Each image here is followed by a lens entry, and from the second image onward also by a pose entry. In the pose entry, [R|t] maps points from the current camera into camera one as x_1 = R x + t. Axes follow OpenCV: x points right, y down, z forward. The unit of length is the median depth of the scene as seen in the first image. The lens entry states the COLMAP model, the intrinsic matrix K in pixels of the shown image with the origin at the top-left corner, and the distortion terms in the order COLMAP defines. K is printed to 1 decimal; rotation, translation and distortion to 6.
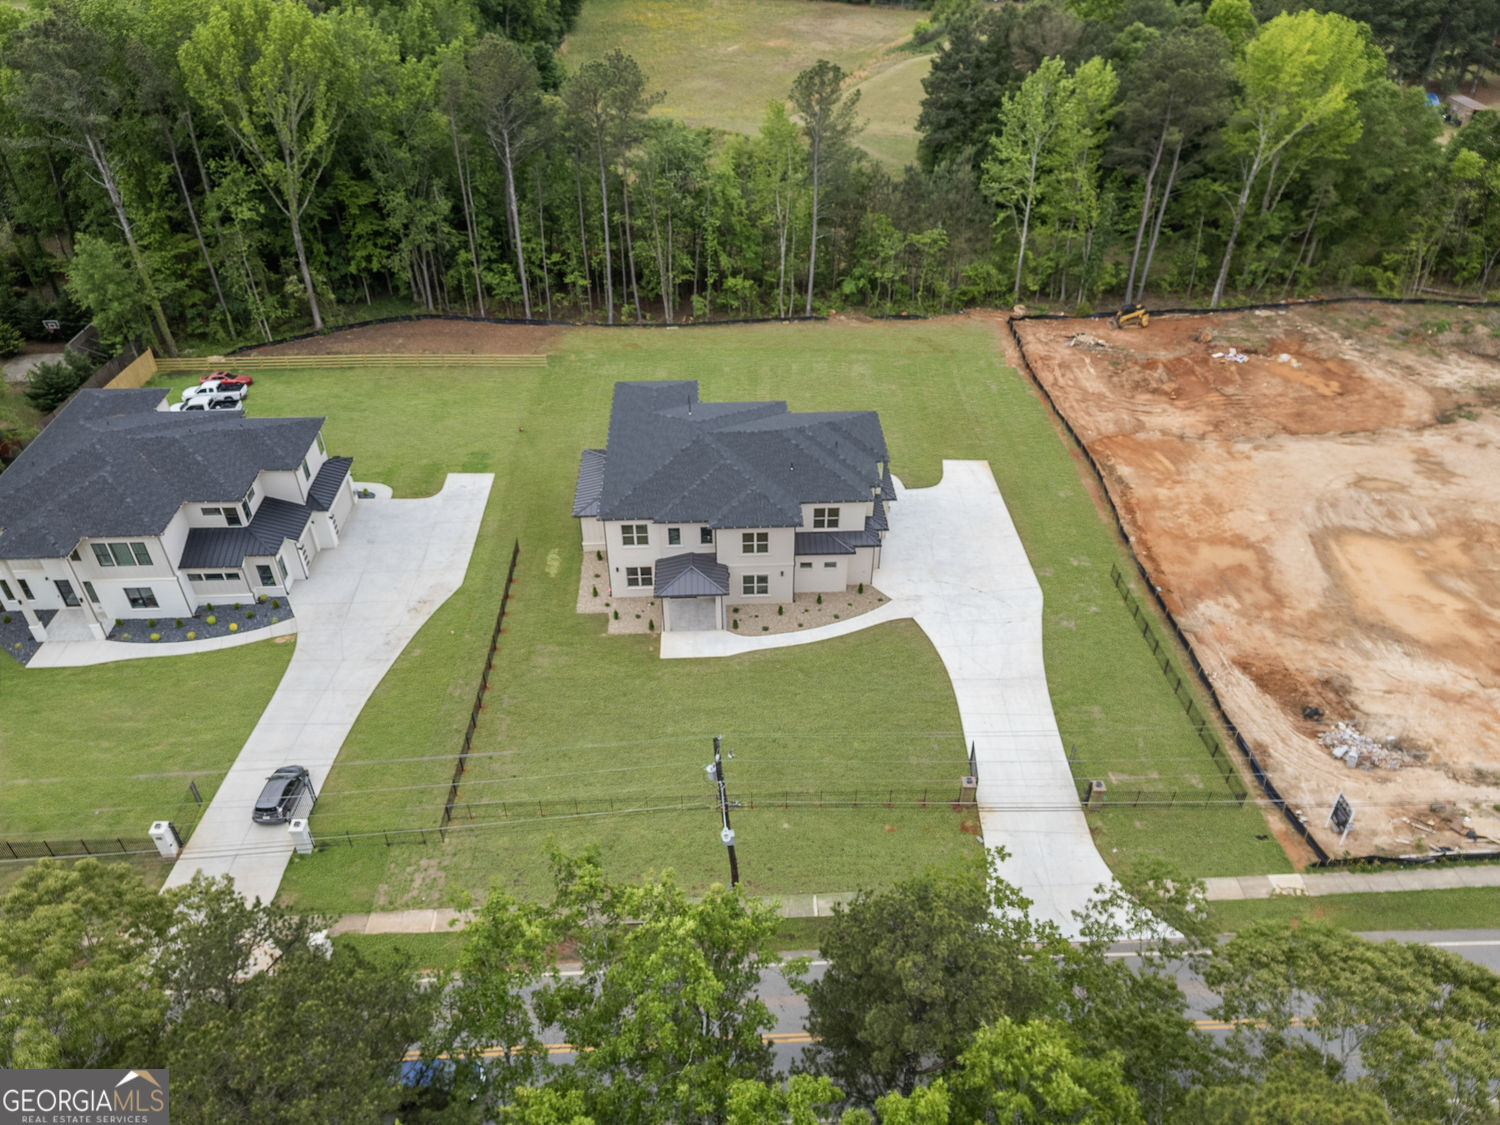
lens RADIAL K [[1045.1, 0, 750.0], [0, 1045.1, 562.5], [0, 0, 1]] dist [0.069714, -0.005308]
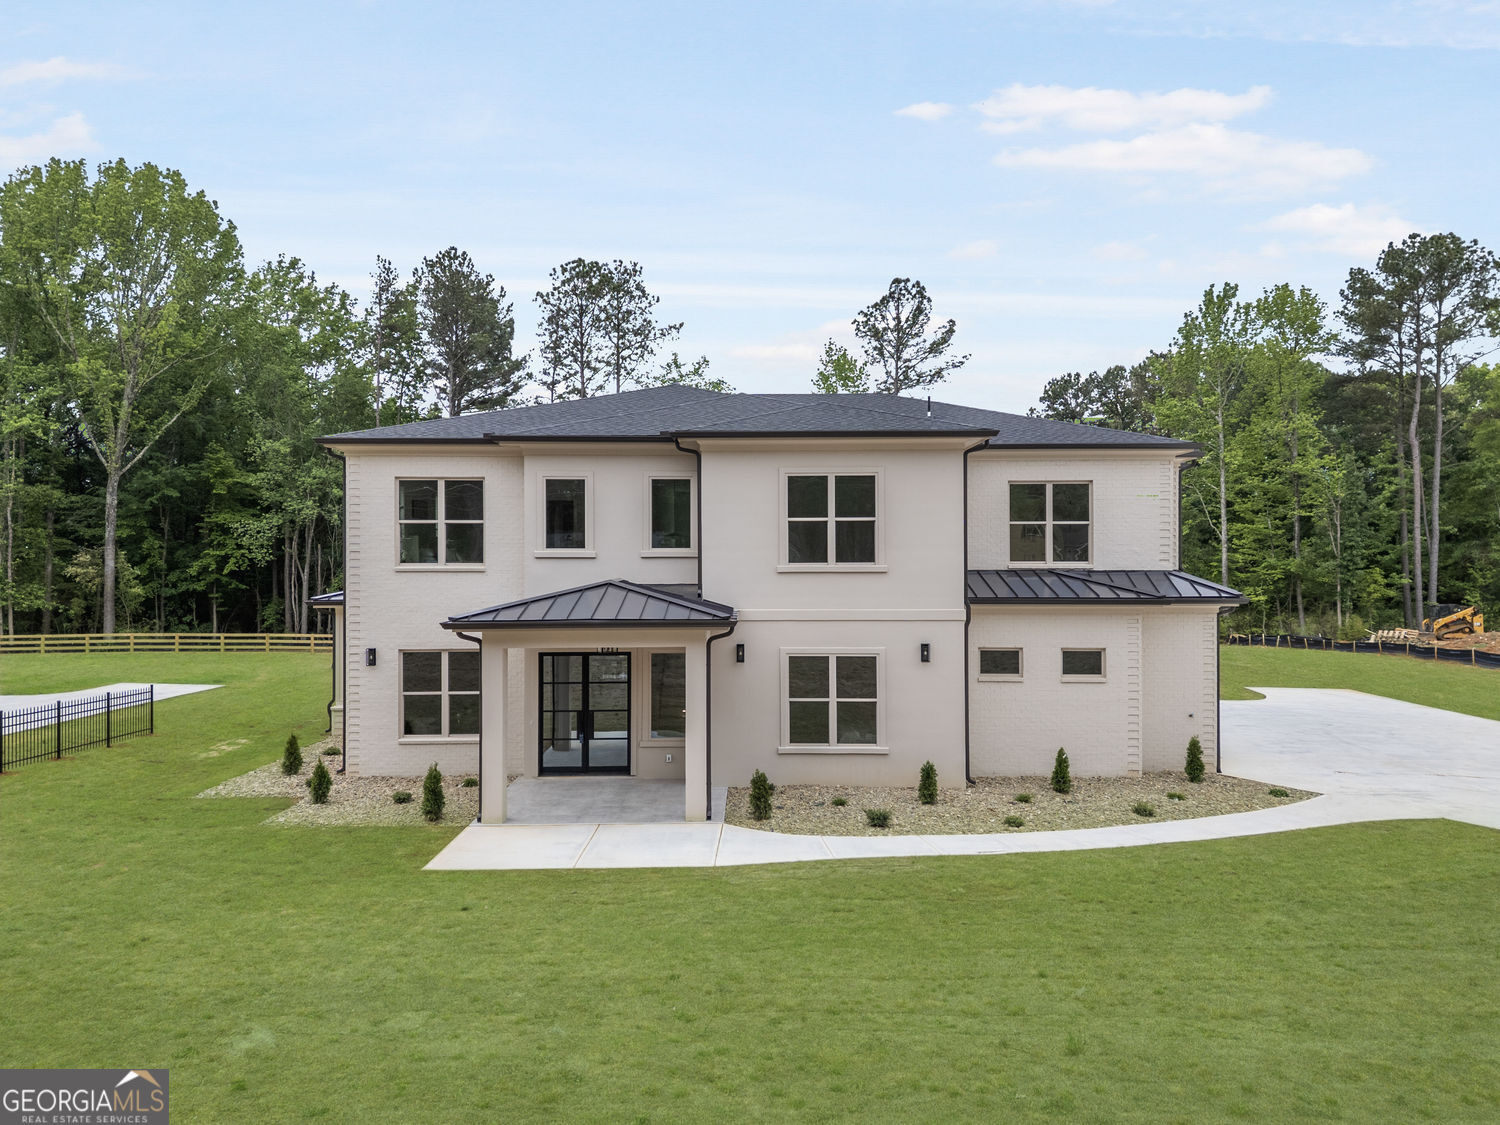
lens RADIAL K [[1045.1, 0, 750.0], [0, 1045.1, 562.5], [0, 0, 1]] dist [0.069714, -0.005308]
pose [[0.999064, -0.003852, -0.043082, -0.005139], [-0.022781, 0.799832, -0.599791, 0.164316], [0.036768, 0.600211, 0.798996, 0.747270]]
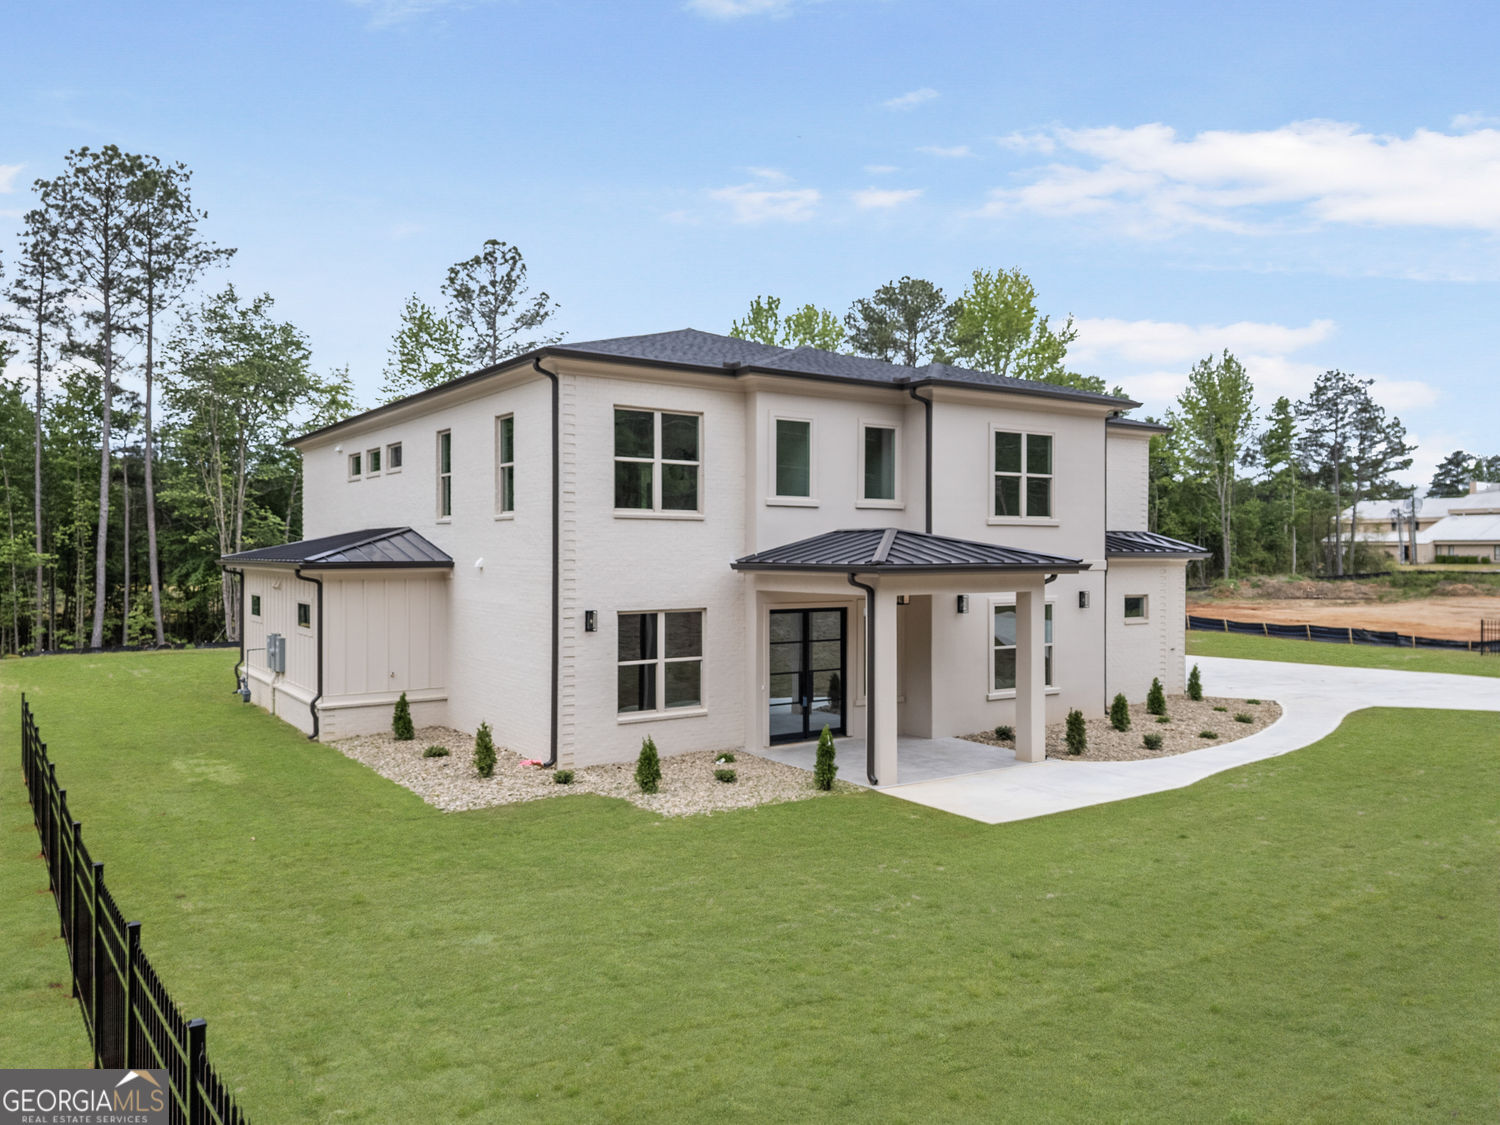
lens RADIAL K [[1045.1, 0, 750.0], [0, 1045.1, 562.5], [0, 0, 1]] dist [0.069714, -0.005308]
pose [[0.861732, -0.007223, 0.507312, -0.218778], [0.304476, 0.807196, -0.505697, 0.132666], [-0.405847, 0.590240, 0.697786, 0.804771]]
